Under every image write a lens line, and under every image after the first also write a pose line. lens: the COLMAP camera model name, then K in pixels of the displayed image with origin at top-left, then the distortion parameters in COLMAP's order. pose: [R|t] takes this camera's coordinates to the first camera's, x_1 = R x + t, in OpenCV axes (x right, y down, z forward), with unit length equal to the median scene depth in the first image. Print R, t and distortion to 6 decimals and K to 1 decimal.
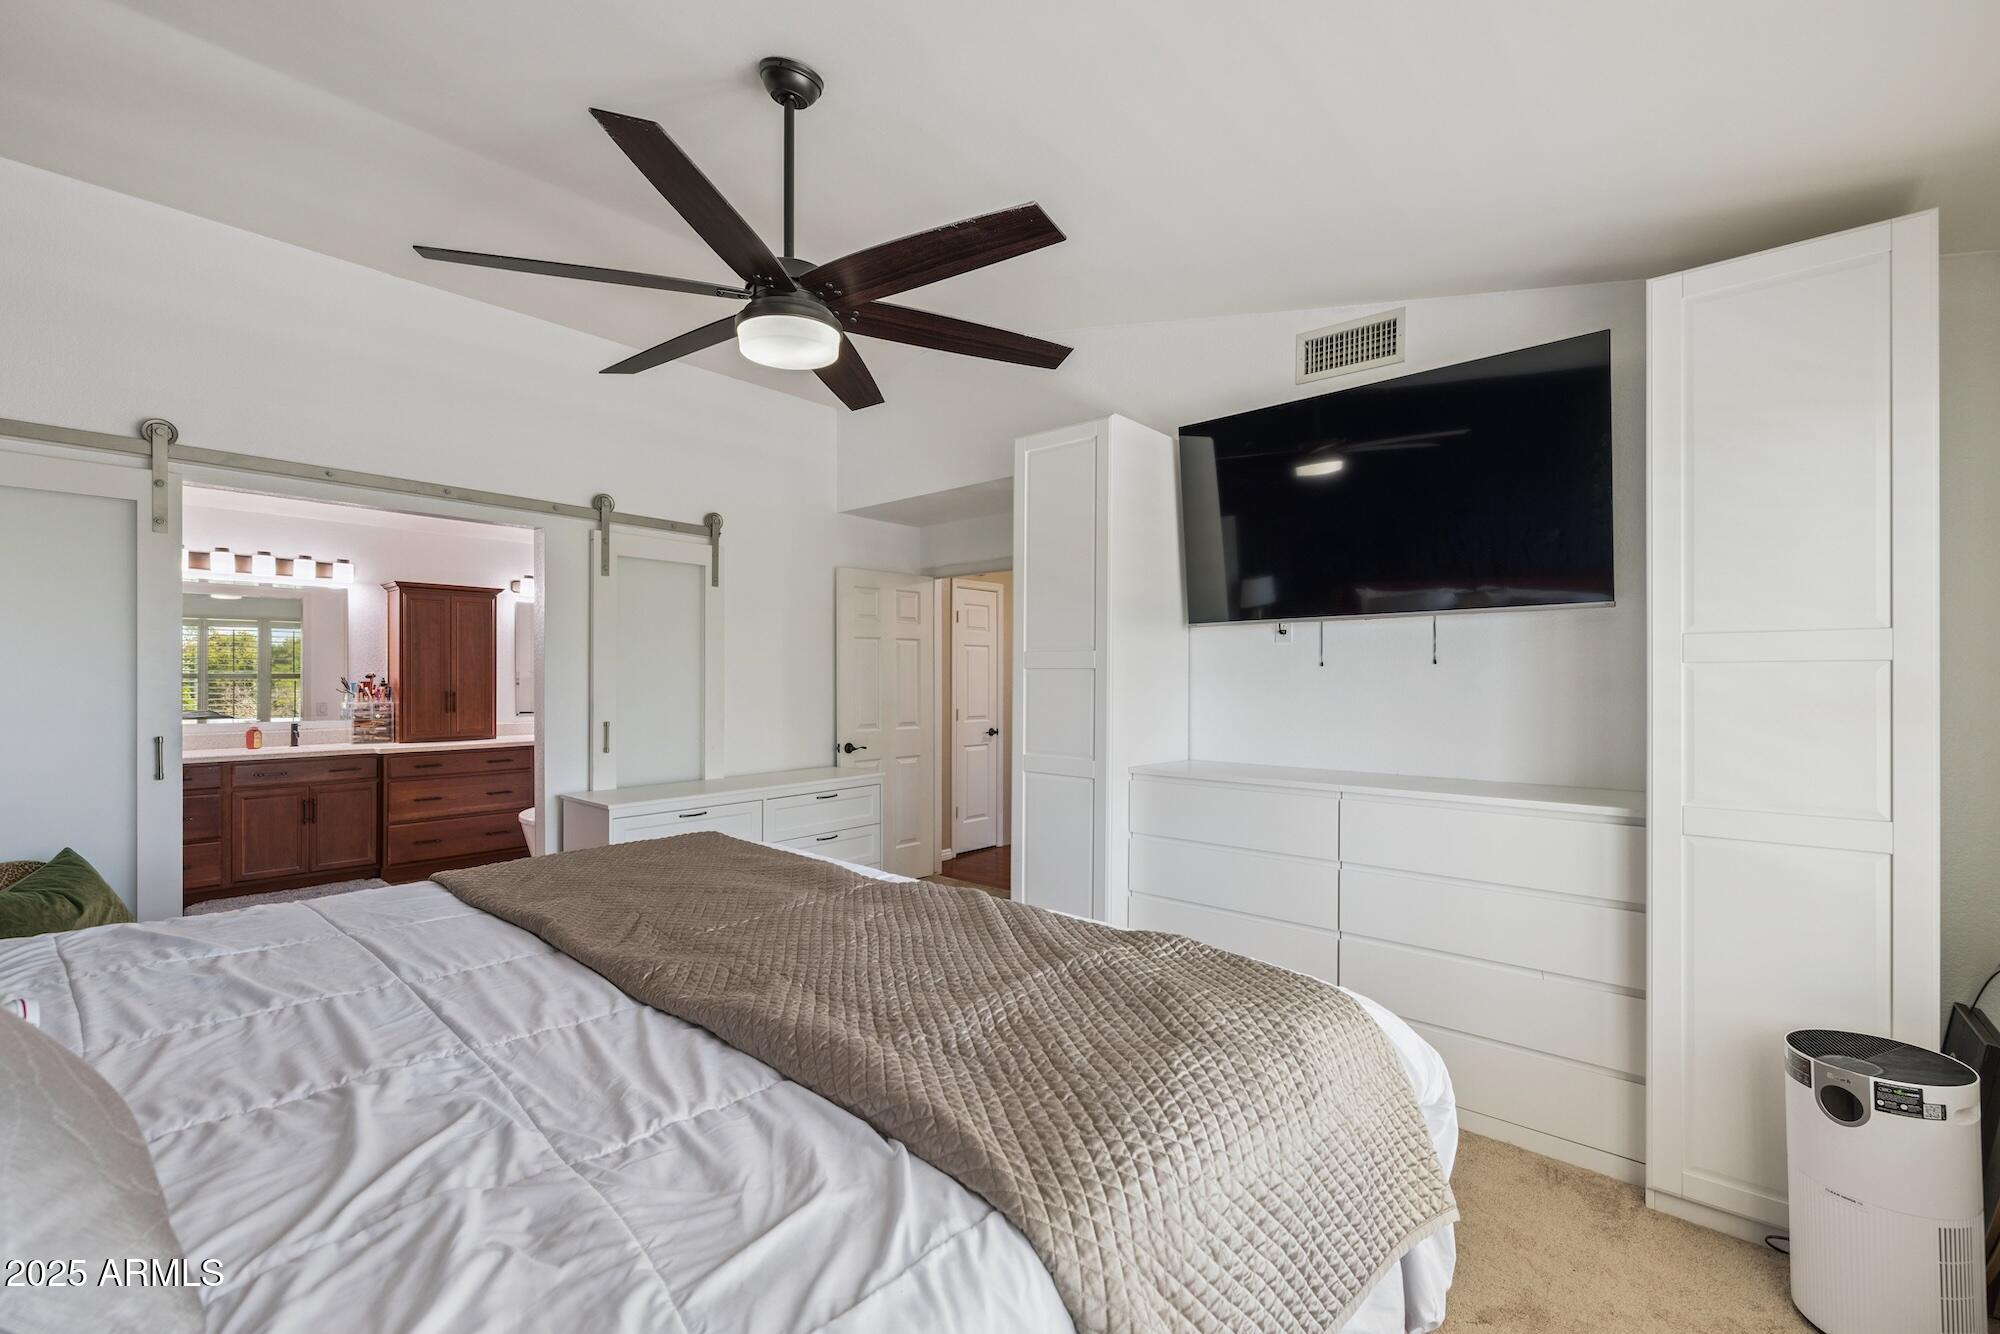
lens RADIAL K [[837.3, 0, 992.9], [0, 837.3, 668.0], [0, 0, 1]] dist [-0.002565, -0.000640]
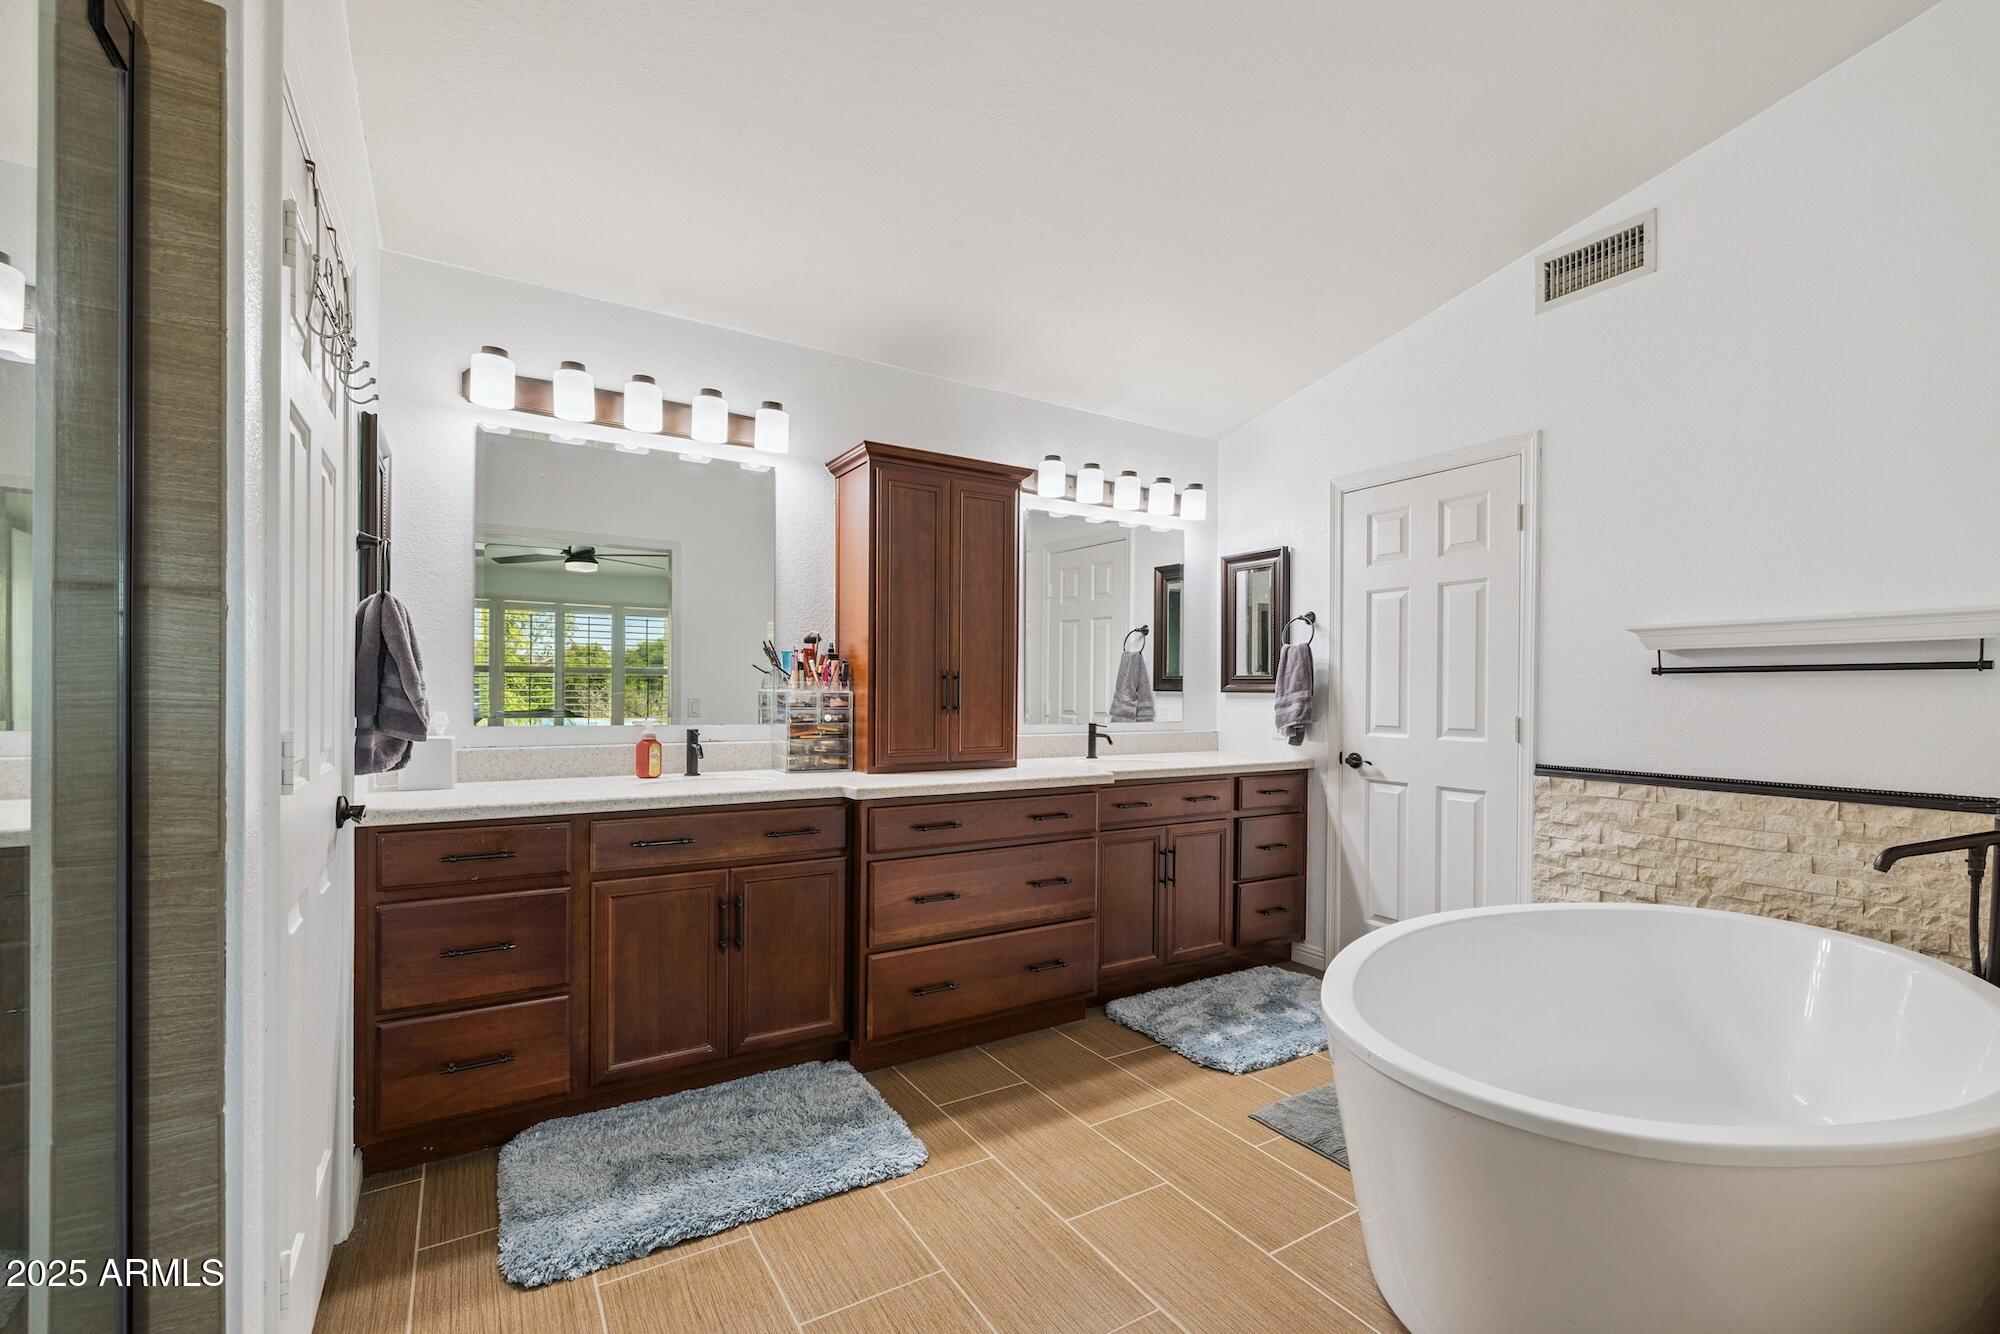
lens RADIAL K [[837.3, 0, 982.3], [0, 837.3, 687.5], [0, 0, 1]] dist [-0.002565, -0.000640]
pose [[0.955989, 0.004099, -0.293375, -0.501814], [-0.002252, 0.999975, 0.006634, 0.035921], [0.293395, -0.005681, 0.955974, 0.548621]]
